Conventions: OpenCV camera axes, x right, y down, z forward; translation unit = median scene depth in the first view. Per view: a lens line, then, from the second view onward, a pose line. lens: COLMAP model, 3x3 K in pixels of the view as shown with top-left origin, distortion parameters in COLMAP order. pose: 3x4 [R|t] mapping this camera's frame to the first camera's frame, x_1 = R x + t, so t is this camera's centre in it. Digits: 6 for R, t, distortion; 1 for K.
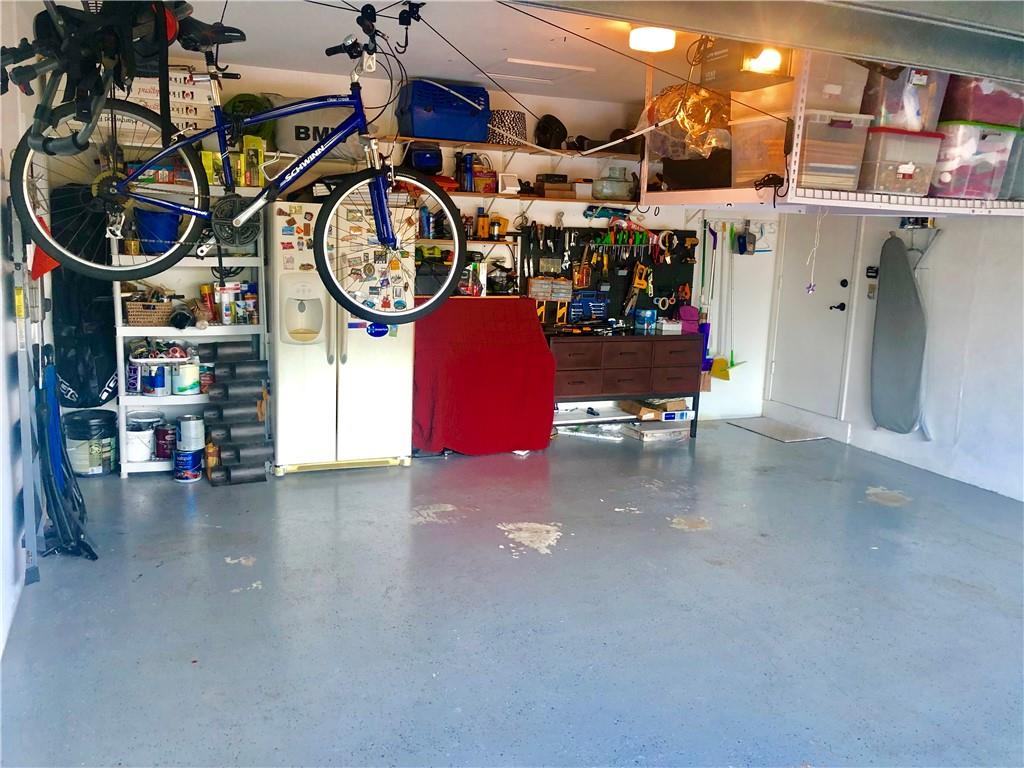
lens RADIAL K [[840.2, 0, 512.1], [0, 840.2, 386.3], [0, 0, 1]] dist [0.058950, -0.058021]
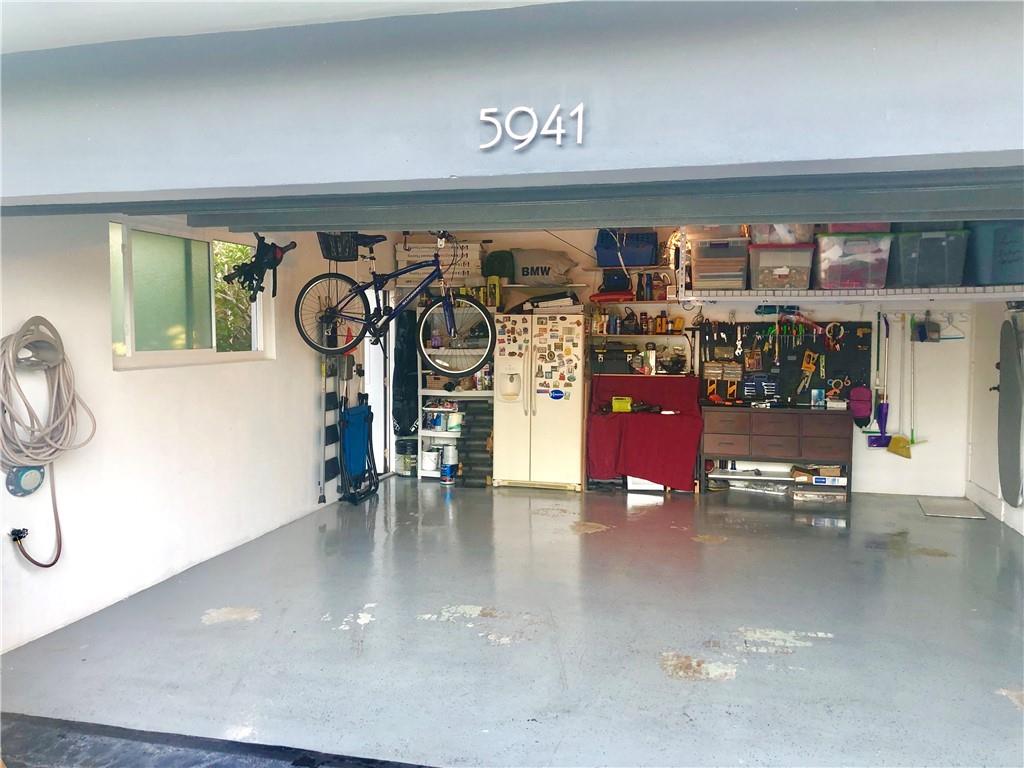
lens RADIAL K [[840.2, 0, 515.0], [0, 840.2, 381.4], [0, 0, 1]] dist [0.058950, -0.058021]
pose [[0.794736, 0.003651, -0.606944, 0.692613], [-0.085664, 0.990647, -0.106210, 0.075107], [0.600880, 0.136402, 0.787615, -0.228884]]
